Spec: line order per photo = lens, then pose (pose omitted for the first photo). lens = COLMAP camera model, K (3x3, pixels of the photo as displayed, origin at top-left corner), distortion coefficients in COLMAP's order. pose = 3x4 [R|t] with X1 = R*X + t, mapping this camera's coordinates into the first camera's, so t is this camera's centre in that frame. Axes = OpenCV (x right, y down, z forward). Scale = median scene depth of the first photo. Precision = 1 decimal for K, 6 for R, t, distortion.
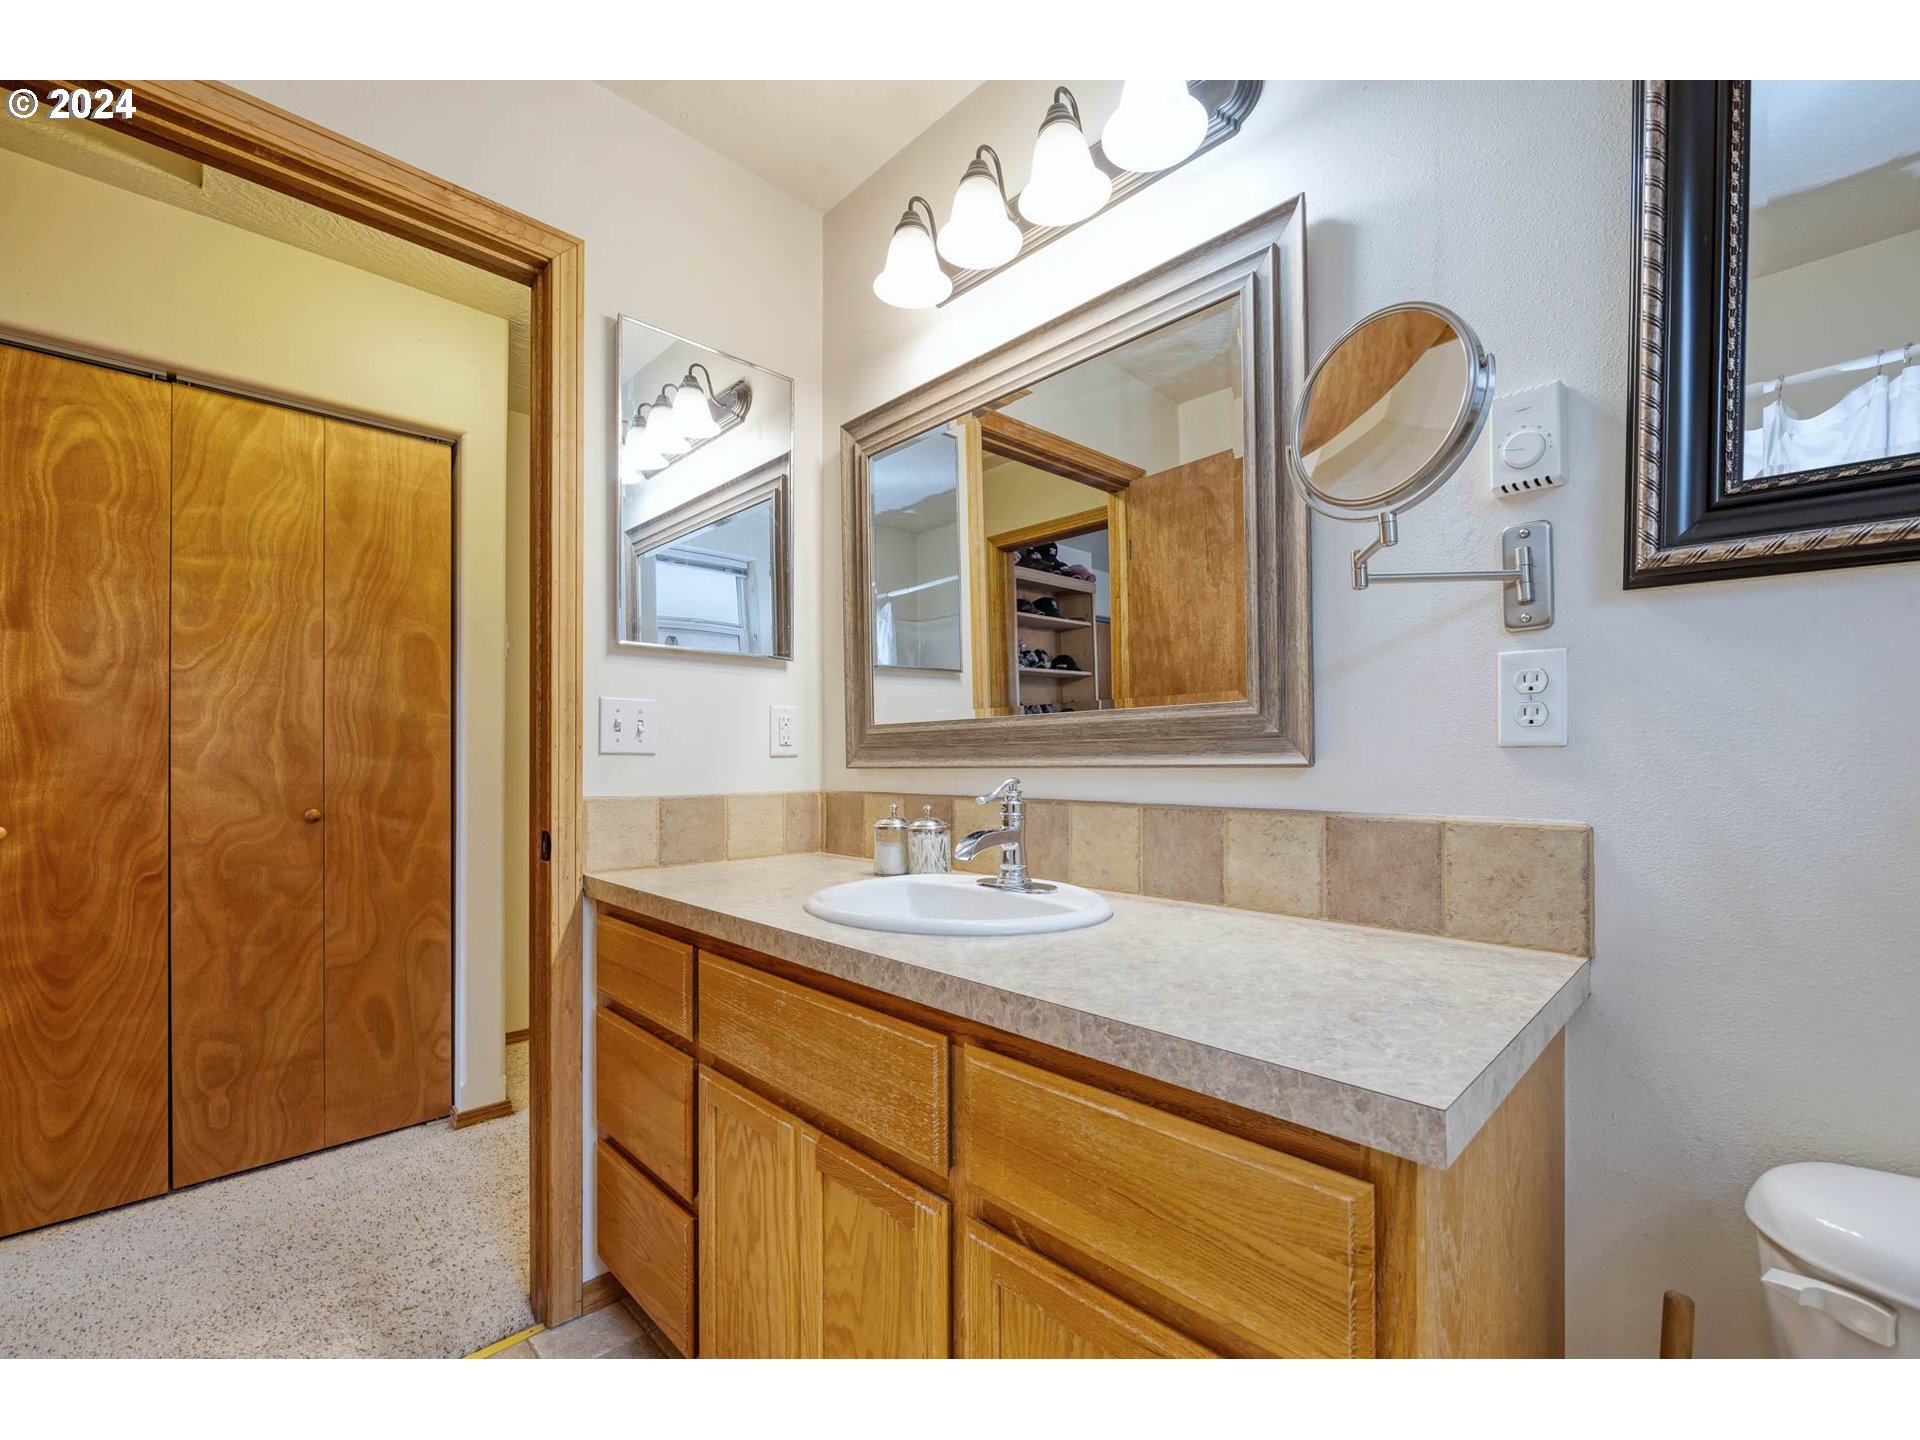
lens RADIAL K [[790.7, 0, 1021.5], [0, 790.7, 762.4], [0, 0, 1]] dist [-0.000063, -0.000124]
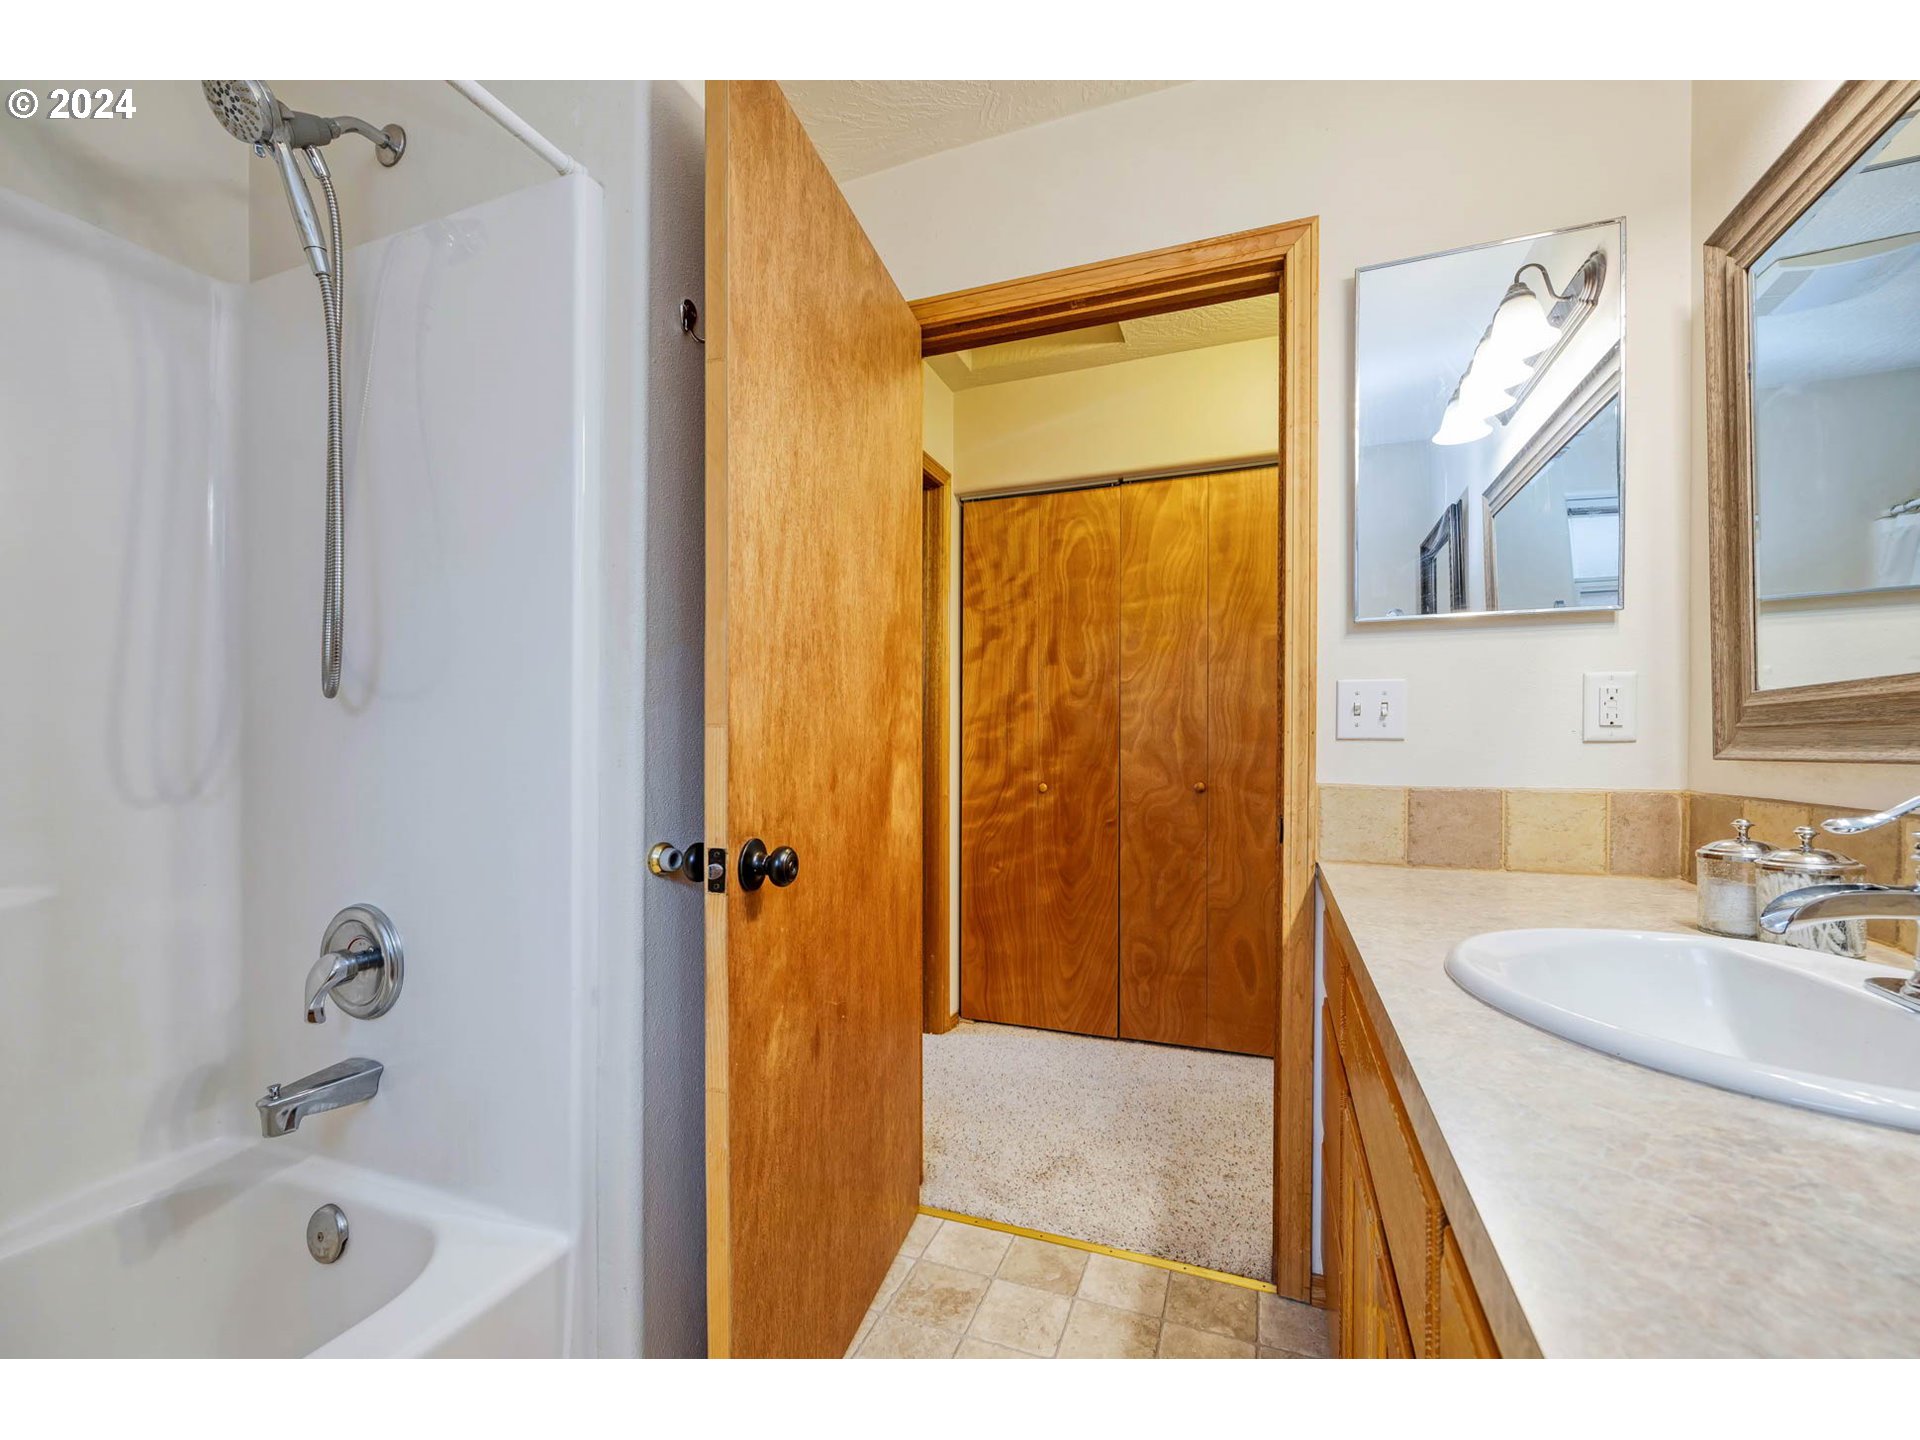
lens RADIAL K [[778.3, 0, 978.9], [0, 778.3, 751.8], [0, 0, 1]] dist [-0.005650, 0.000070]
pose [[0.390342, 0.012193, -0.920589, 0.144150], [-0.005453, 0.999925, 0.010932, -0.003152], [0.920654, 0.000752, 0.390380, 0.196957]]
